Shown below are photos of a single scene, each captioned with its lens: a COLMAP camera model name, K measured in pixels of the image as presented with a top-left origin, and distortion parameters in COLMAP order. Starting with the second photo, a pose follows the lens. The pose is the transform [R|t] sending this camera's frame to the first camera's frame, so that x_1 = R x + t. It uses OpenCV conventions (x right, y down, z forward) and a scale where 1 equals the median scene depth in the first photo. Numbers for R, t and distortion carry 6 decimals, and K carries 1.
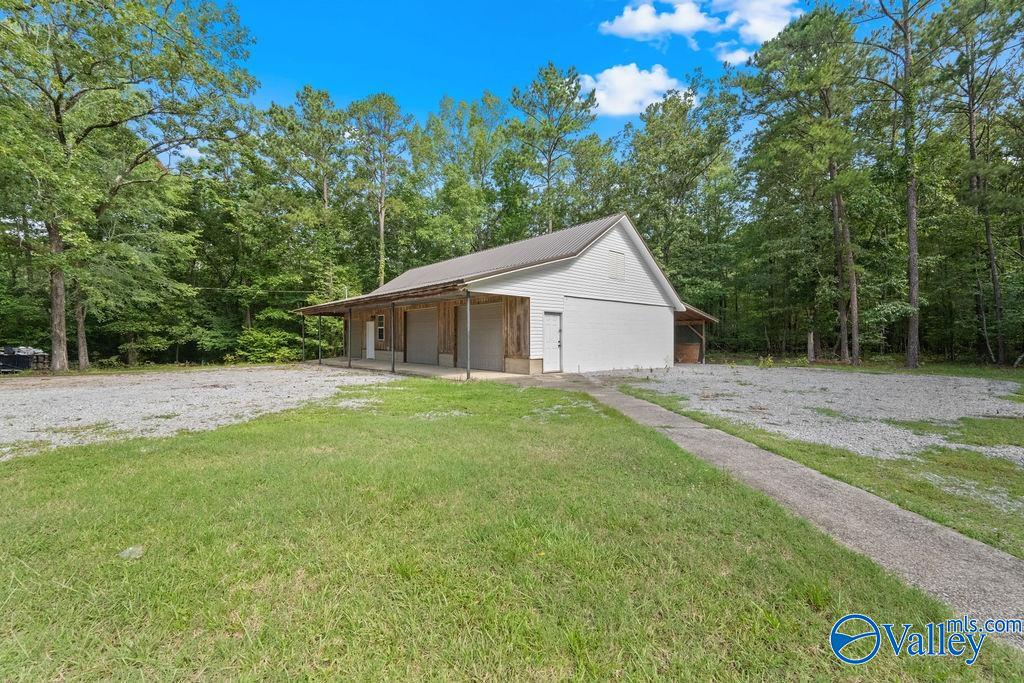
lens RADIAL K [[401.8, 0, 518.0], [0, 401.8, 335.9], [0, 0, 1]] dist [-0.003175, 0.000252]
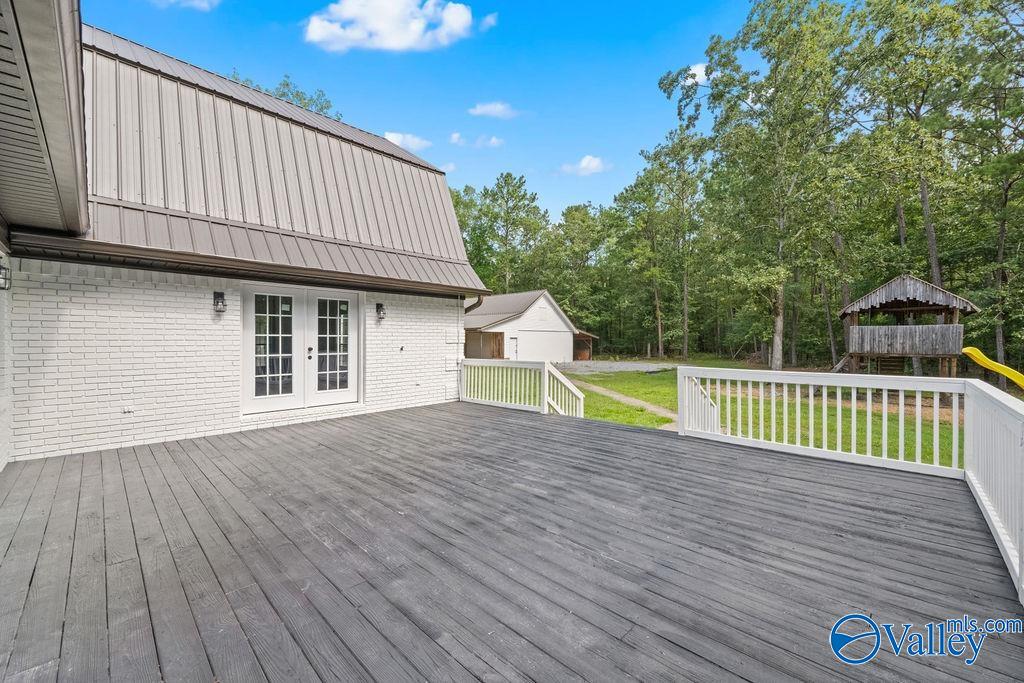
lens RADIAL K [[401.8, 0, 515.3], [0, 401.8, 347.4], [0, 0, 1]] dist [-0.003175, 0.000252]
pose [[0.993051, -0.005495, 0.117557, -0.108789], [0.002992, 0.999765, 0.021455, -0.033307], [-0.117647, -0.020955, 0.992834, -0.805569]]
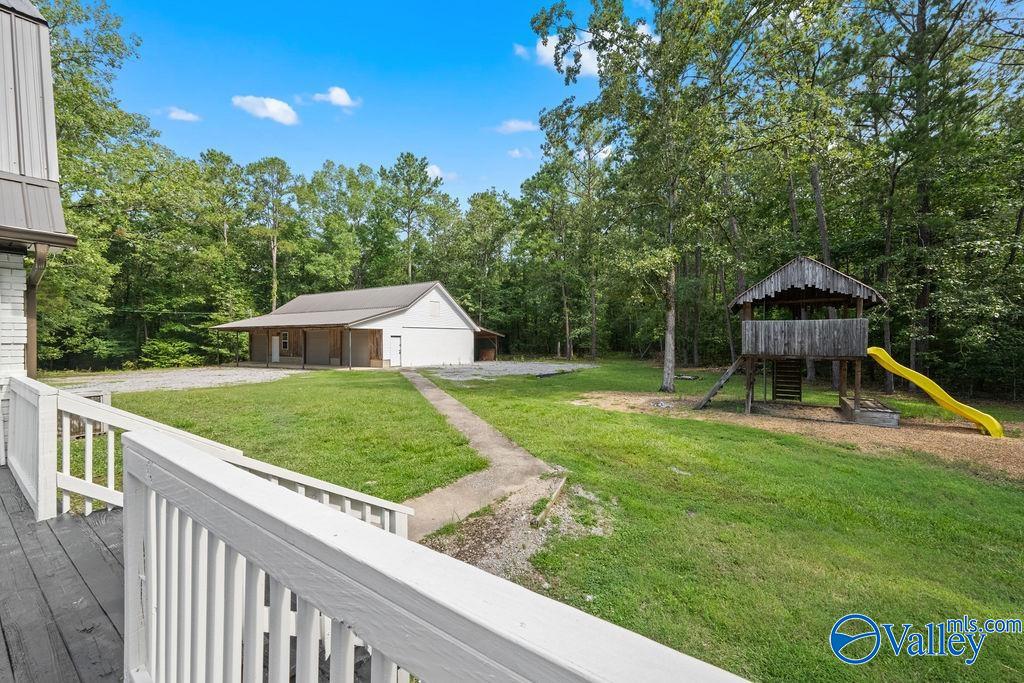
lens RADIAL K [[401.8, 0, 515.2], [0, 401.8, 340.4], [0, 0, 1]] dist [-0.003175, 0.000252]
pose [[0.961023, -0.004867, 0.276425, 0.065007], [0.002749, 0.999964, 0.008051, -0.031831], [-0.276454, -0.006978, 0.961002, -0.654933]]
